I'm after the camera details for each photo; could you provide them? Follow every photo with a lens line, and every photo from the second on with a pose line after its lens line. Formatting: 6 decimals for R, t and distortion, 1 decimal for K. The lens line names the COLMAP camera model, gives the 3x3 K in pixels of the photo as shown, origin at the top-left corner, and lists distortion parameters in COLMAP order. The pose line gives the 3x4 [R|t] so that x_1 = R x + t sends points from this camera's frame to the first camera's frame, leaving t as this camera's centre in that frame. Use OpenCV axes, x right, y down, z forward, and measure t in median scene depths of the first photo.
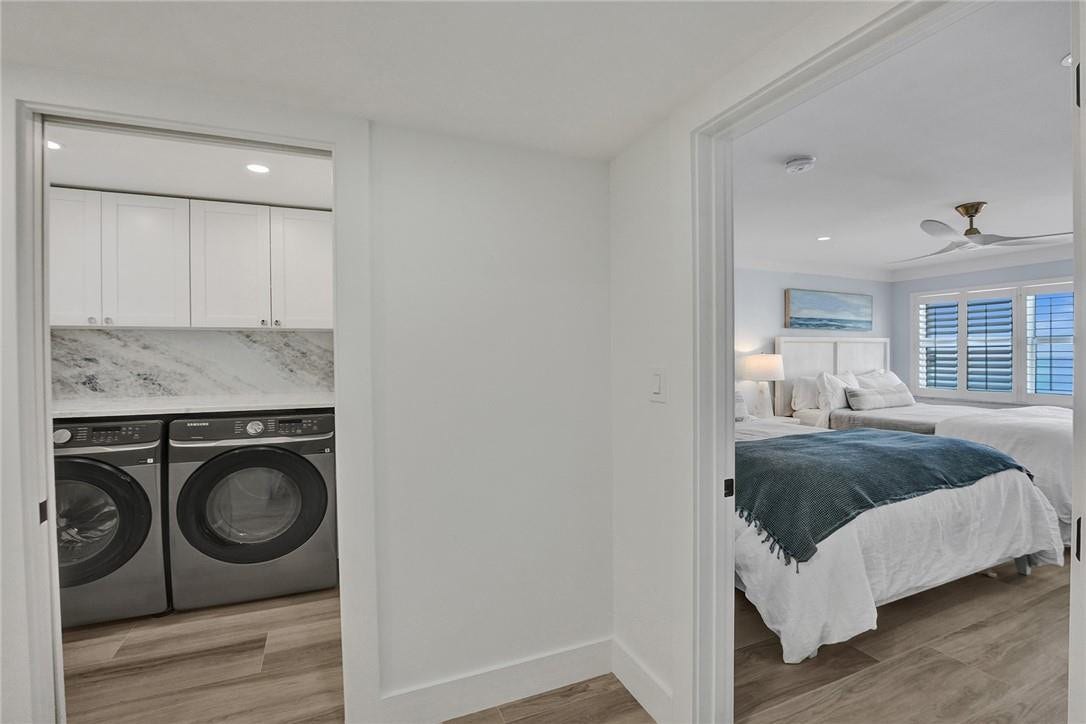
lens RADIAL K [[497.2, 0, 546.0], [0, 497.2, 359.3], [0, 0, 1]] dist [-0.033805, 0.004496]
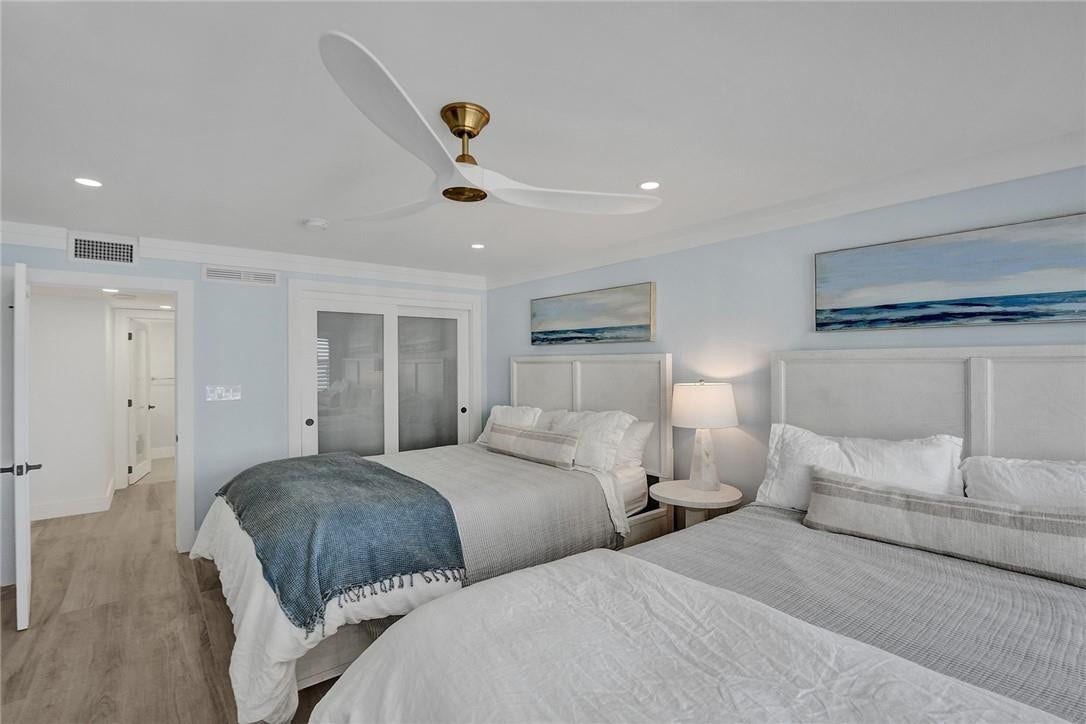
lens RADIAL K [[497.2, 0, 541.9], [0, 497.2, 359.0], [0, 0, 1]] dist [-0.033805, 0.004496]
pose [[0.259429, -0.003406, -0.965756, 0.867486], [-0.012310, 0.999901, -0.006834, -0.028444], [0.965684, 0.013661, 0.259361, 0.584969]]
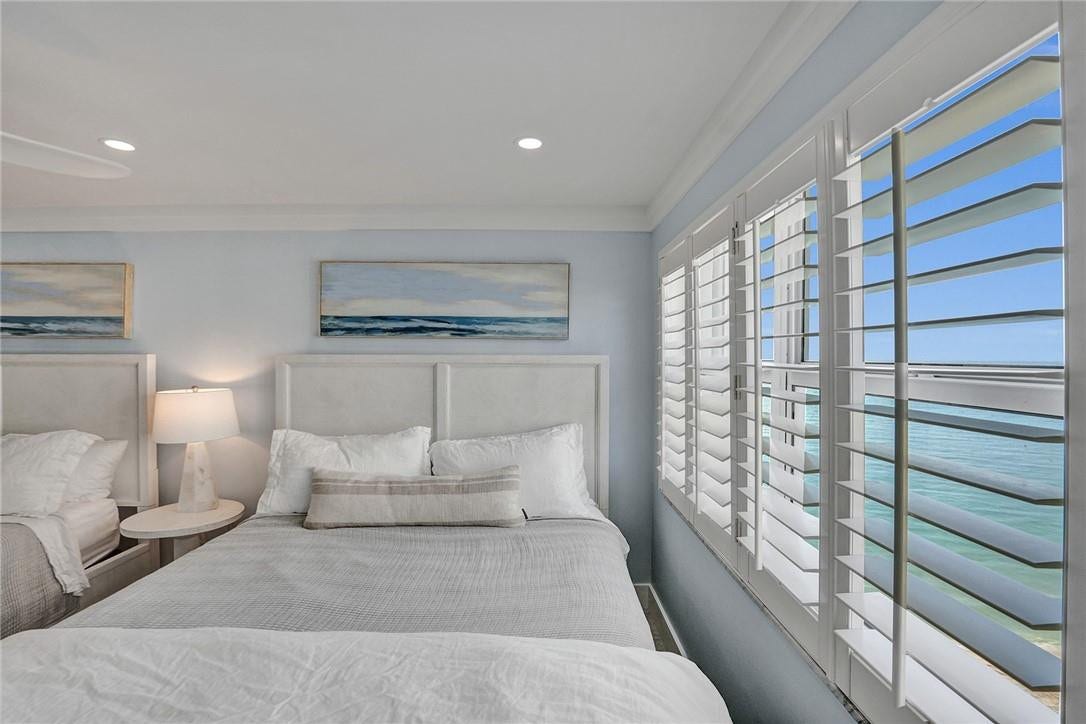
lens RADIAL K [[497.2, 0, 548.8], [0, 497.2, 359.4], [0, 0, 1]] dist [-0.033805, 0.004496]
pose [[0.921487, 0.009113, -0.388303, 0.881149], [-0.012783, 0.999895, -0.006870, -0.037847], [0.388200, 0.011294, 0.921506, 0.595911]]
